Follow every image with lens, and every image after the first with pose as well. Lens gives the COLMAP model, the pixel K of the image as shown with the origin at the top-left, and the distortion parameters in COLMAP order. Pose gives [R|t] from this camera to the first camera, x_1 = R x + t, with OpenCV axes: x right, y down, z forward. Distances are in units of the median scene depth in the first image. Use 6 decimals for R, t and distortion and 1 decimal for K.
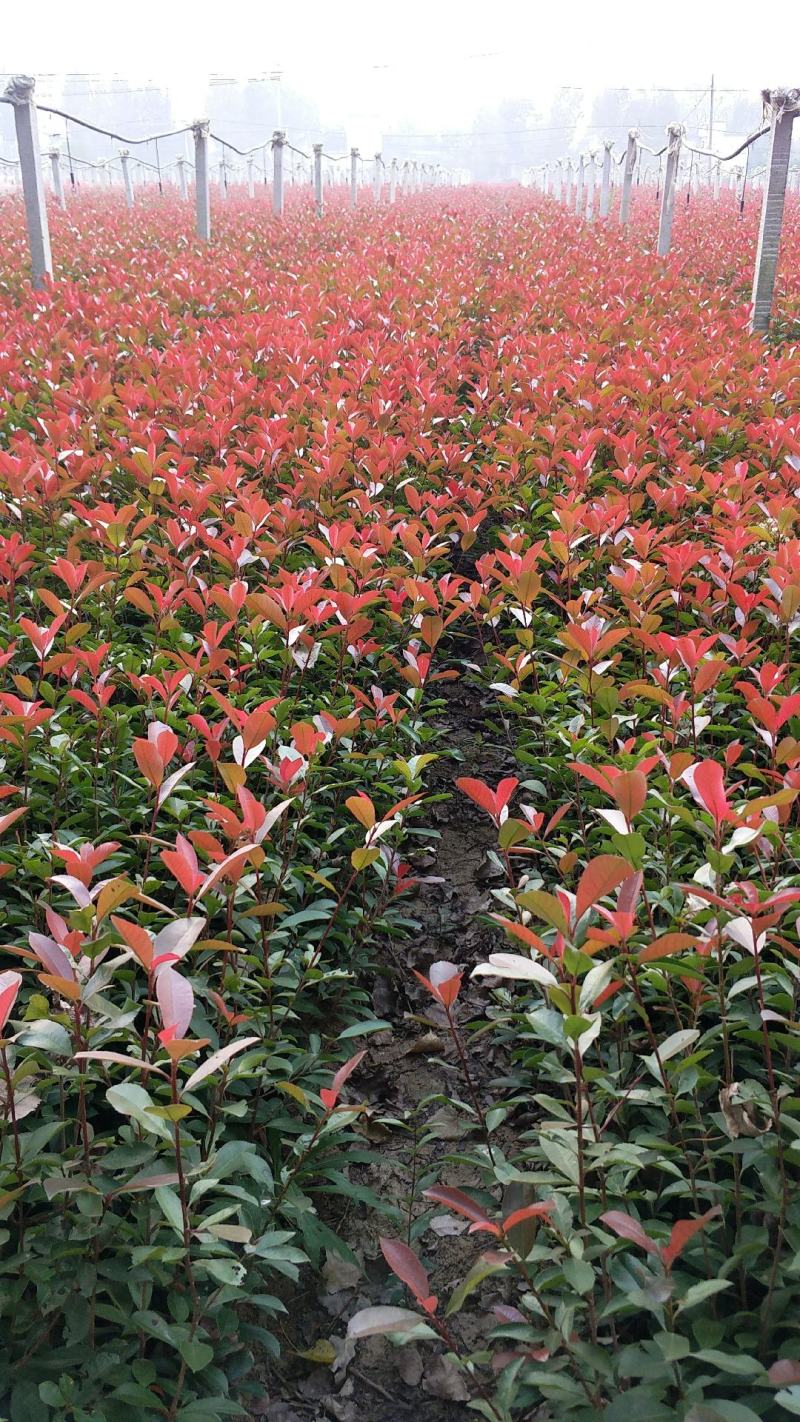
lens RADIAL K [[1202.1, 0, 408.7], [0, 1202.1, 713.1], [0, 0, 1]] dist [0.086793, -0.176971]
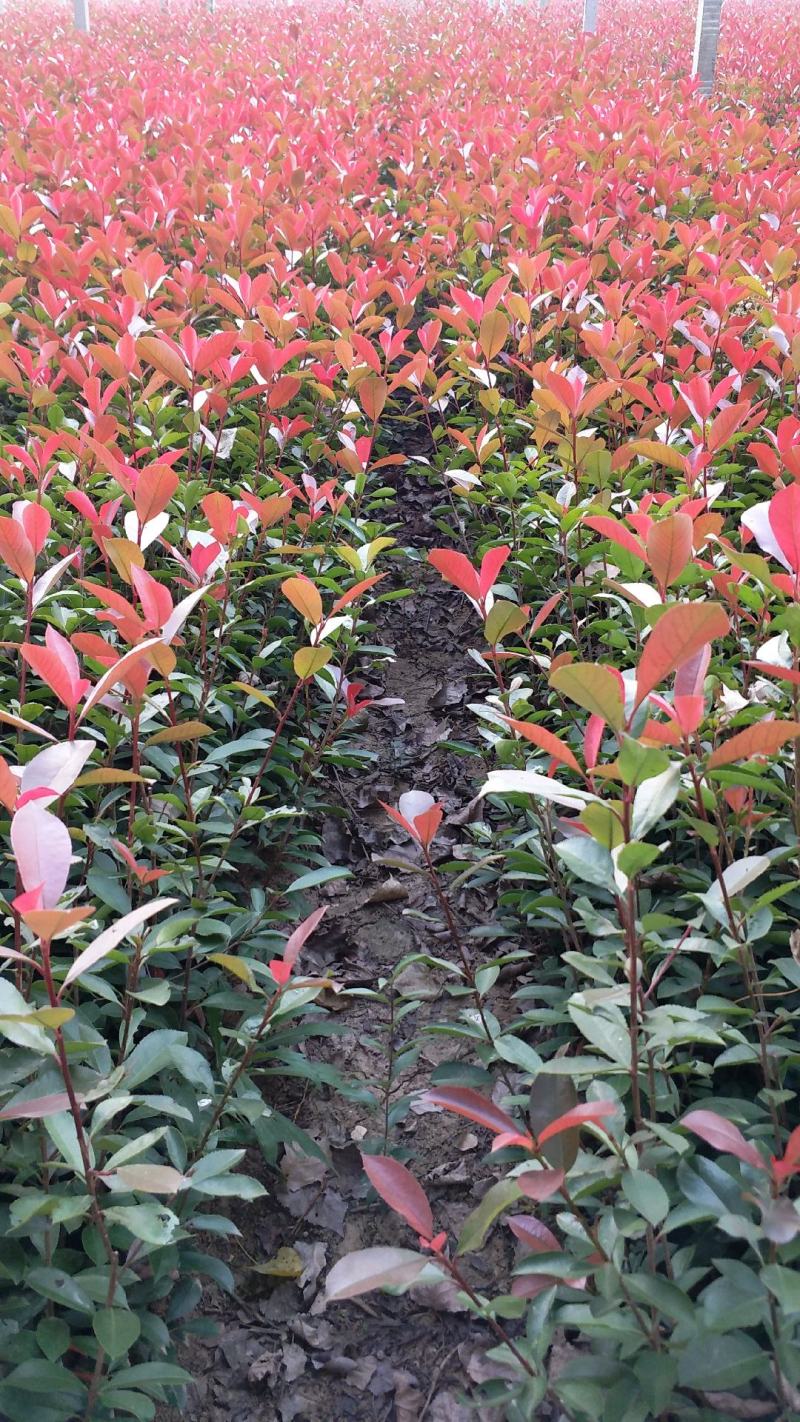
lens RADIAL K [[1202.1, 0, 408.7], [0, 1202.1, 713.1], [0, 0, 1]] dist [0.086793, -0.176971]
pose [[0.997295, -0.045679, 0.057594, -0.018648], [0.038434, 0.991887, 0.121173, 0.058875], [-0.062662, -0.118632, 0.990959, 0.222938]]
